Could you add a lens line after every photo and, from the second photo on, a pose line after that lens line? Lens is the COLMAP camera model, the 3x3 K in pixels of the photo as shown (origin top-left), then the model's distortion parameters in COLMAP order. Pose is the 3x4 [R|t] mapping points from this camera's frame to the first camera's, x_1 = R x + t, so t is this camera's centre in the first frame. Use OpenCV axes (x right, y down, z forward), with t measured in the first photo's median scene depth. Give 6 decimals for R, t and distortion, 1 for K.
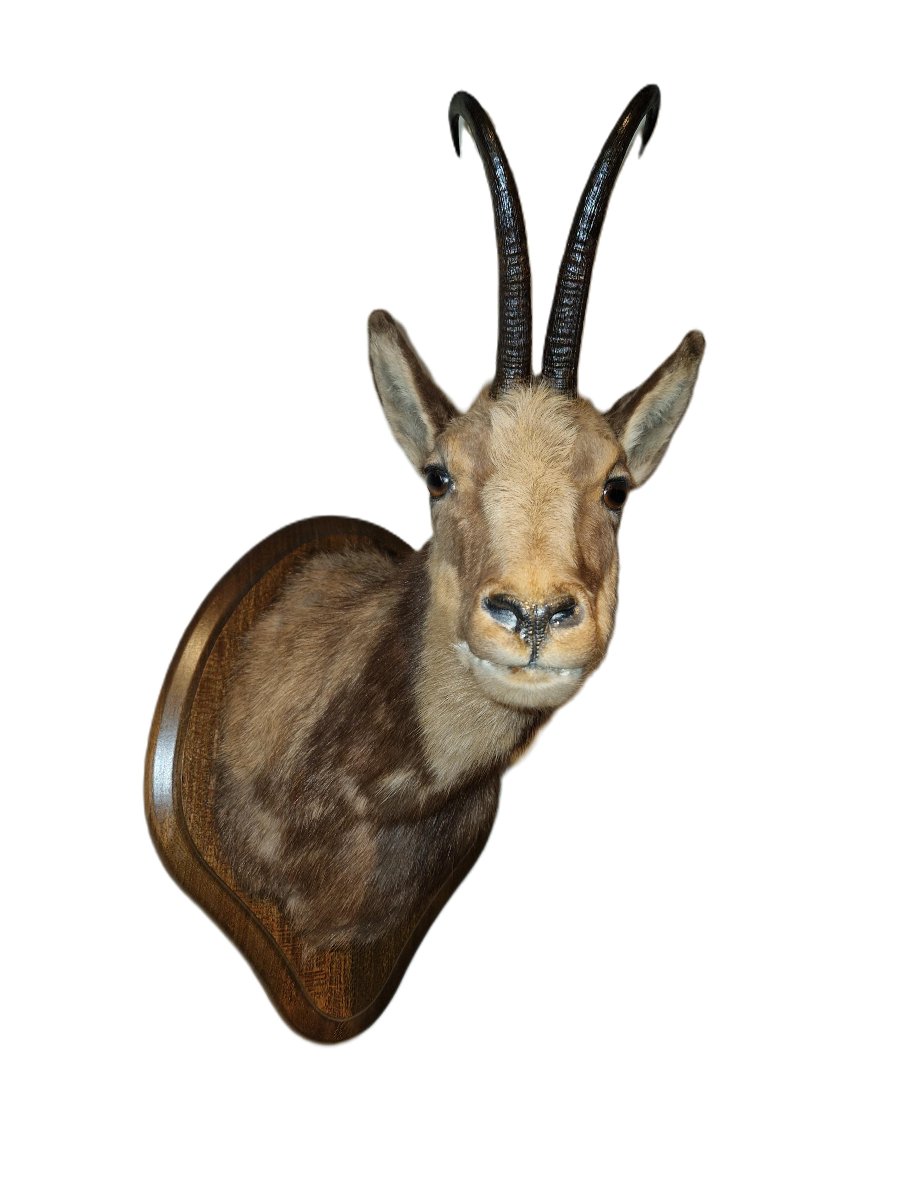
lens RADIAL K [[807.1, 0, 448.3], [0, 807.1, 587.8], [0, 0, 1]] dist [0.029028, -0.000826]
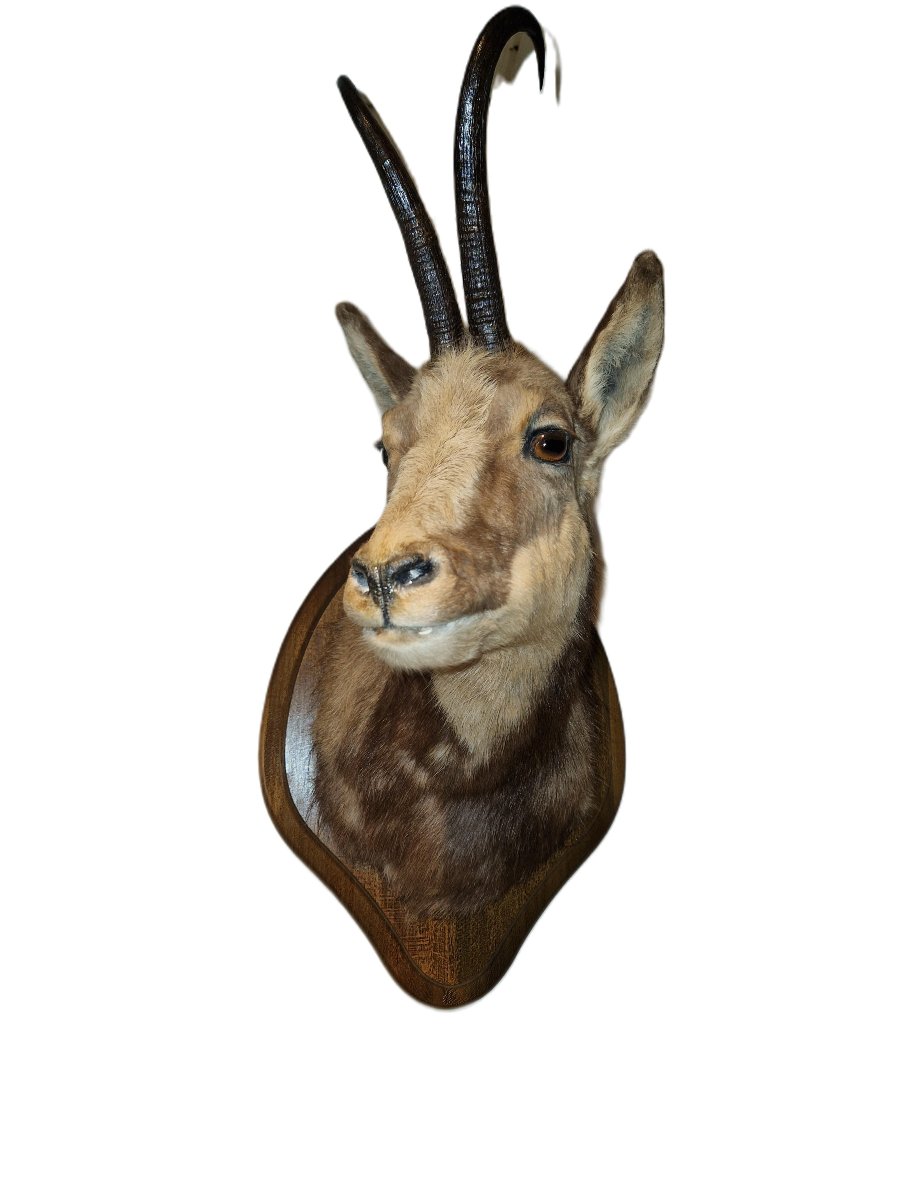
lens RADIAL K [[798.8, 0, 450.0], [0, 798.8, 600.0], [0, 0, 1]] dist [0.057312, 0.000539]
pose [[0.926372, -0.075334, -0.368999, 0.353781], [0.081756, 0.996651, 0.001775, 0.043952], [0.367629, -0.031812, 0.929428, 0.065474]]
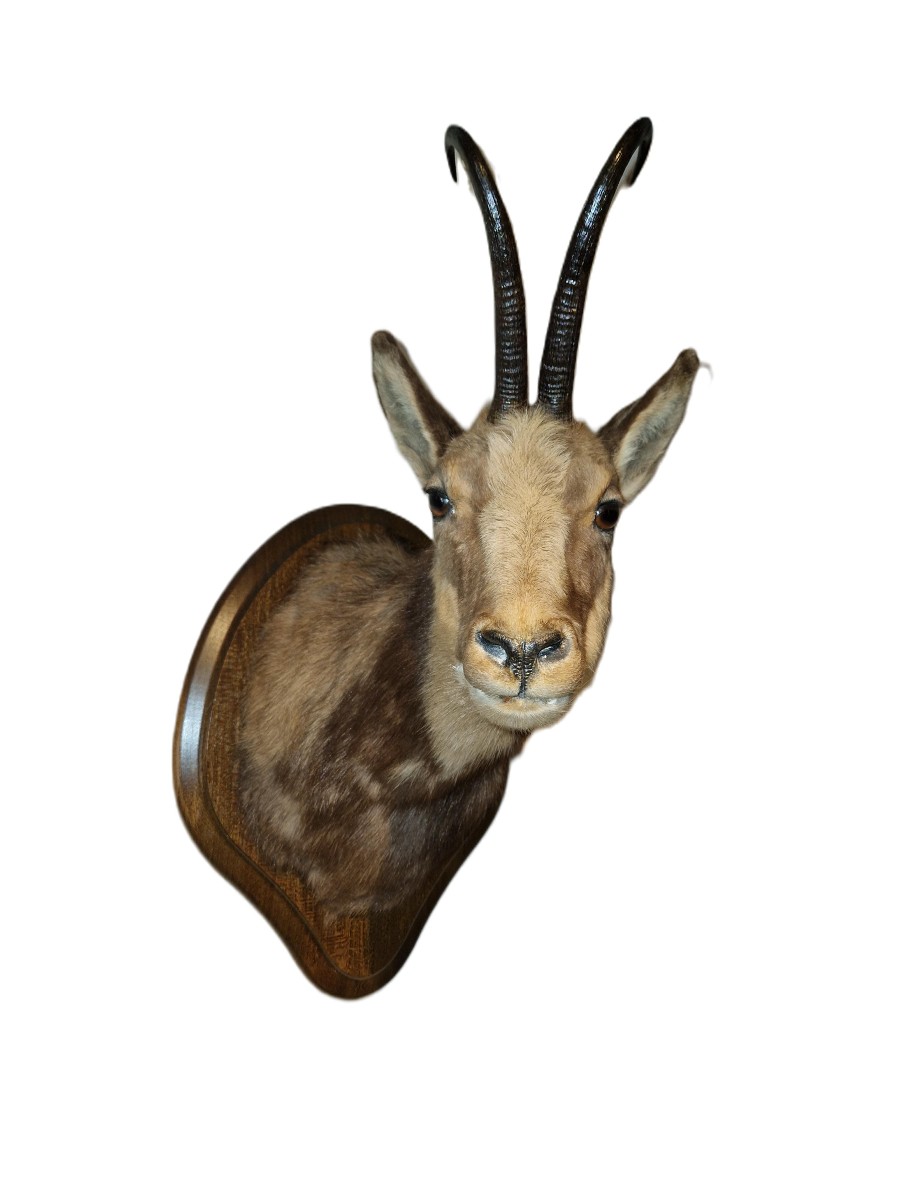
lens RADIAL K [[809.3, 0, 463.4], [0, 809.3, 592.9], [0, 0, 1]] dist [0.031102, -0.000386]
pose [[0.999901, -0.006534, -0.012493, 0.026294], [0.007555, 0.996483, 0.083456, -0.086273], [0.011904, -0.083542, 0.996433, -0.046717]]
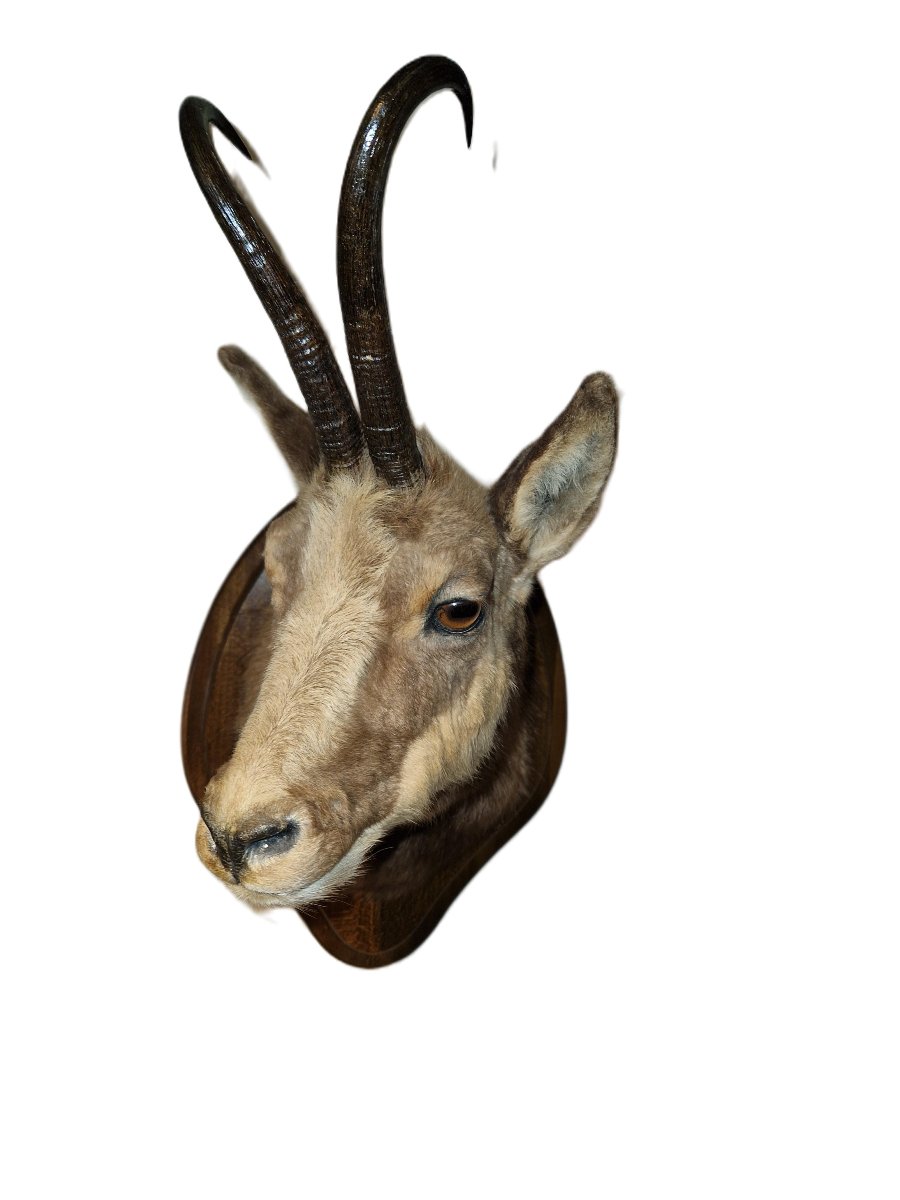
lens RADIAL K [[809.3, 0, 463.4], [0, 809.3, 592.9], [0, 0, 1]] dist [0.031102, -0.000386]
pose [[0.934119, 0.078161, -0.348299, 0.398891], [0.027485, 0.957088, 0.288490, -0.299153], [0.355901, -0.279057, 0.891886, 0.246206]]
